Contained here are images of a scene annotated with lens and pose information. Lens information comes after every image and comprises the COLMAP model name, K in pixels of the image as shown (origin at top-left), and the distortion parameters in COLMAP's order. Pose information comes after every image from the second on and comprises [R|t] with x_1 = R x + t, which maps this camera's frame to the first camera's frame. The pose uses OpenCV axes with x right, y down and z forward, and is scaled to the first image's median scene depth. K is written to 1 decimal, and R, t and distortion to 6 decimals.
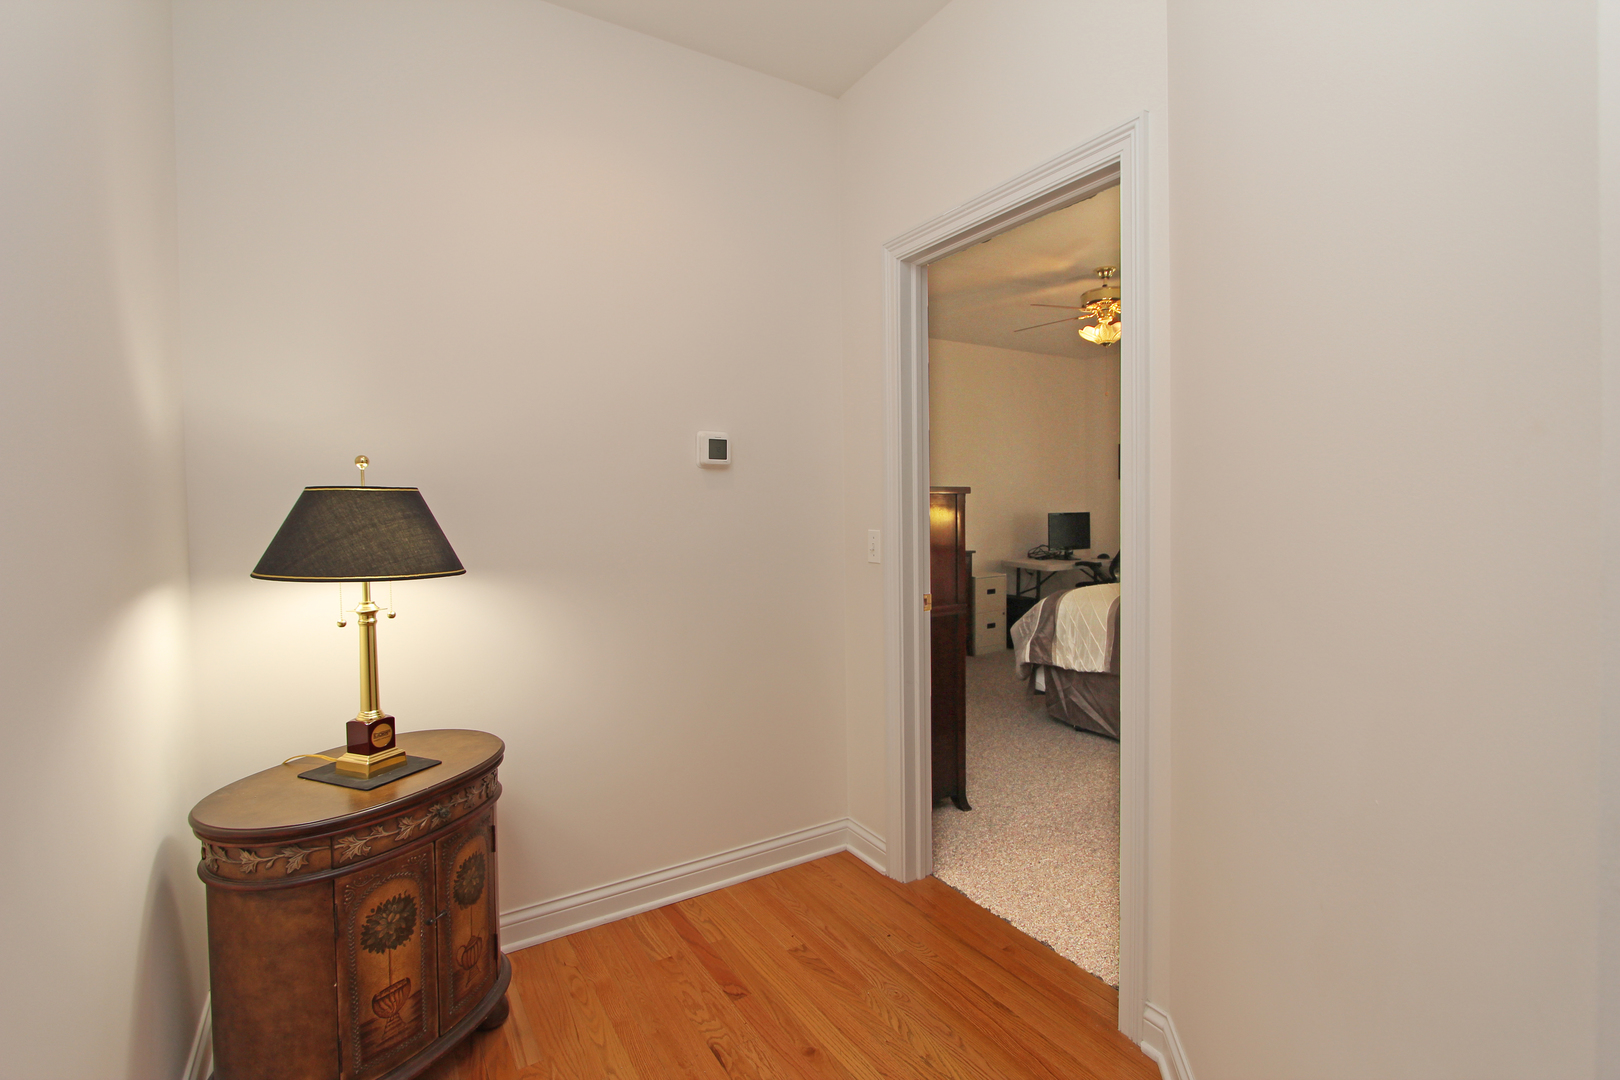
lens RADIAL K [[747.3, 0, 808.8], [0, 747.3, 529.2], [0, 0, 1]] dist [-0.017560, 0.001306]
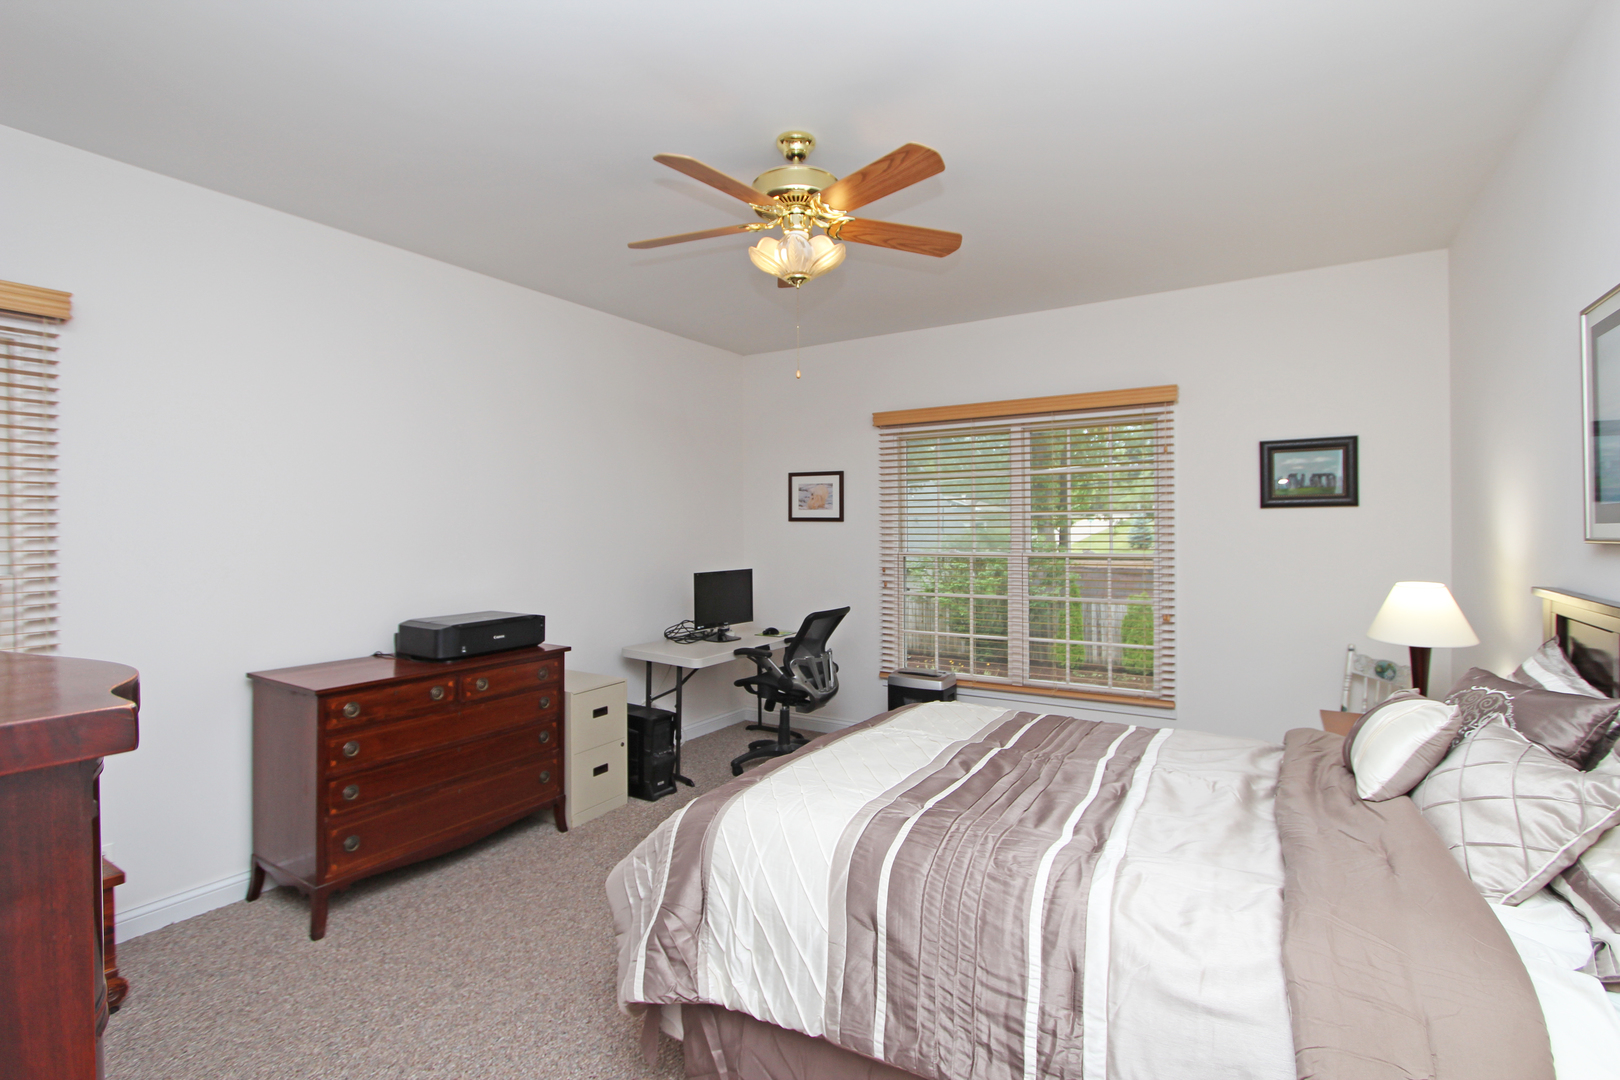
lens RADIAL K [[747.3, 0, 807.2], [0, 747.3, 533.6], [0, 0, 1]] dist [-0.017560, 0.001306]
pose [[0.897816, 0.015964, 0.440081, 0.129182], [-0.001867, 0.999472, -0.032449, -0.038123], [-0.440366, 0.028311, 0.897372, 0.394026]]
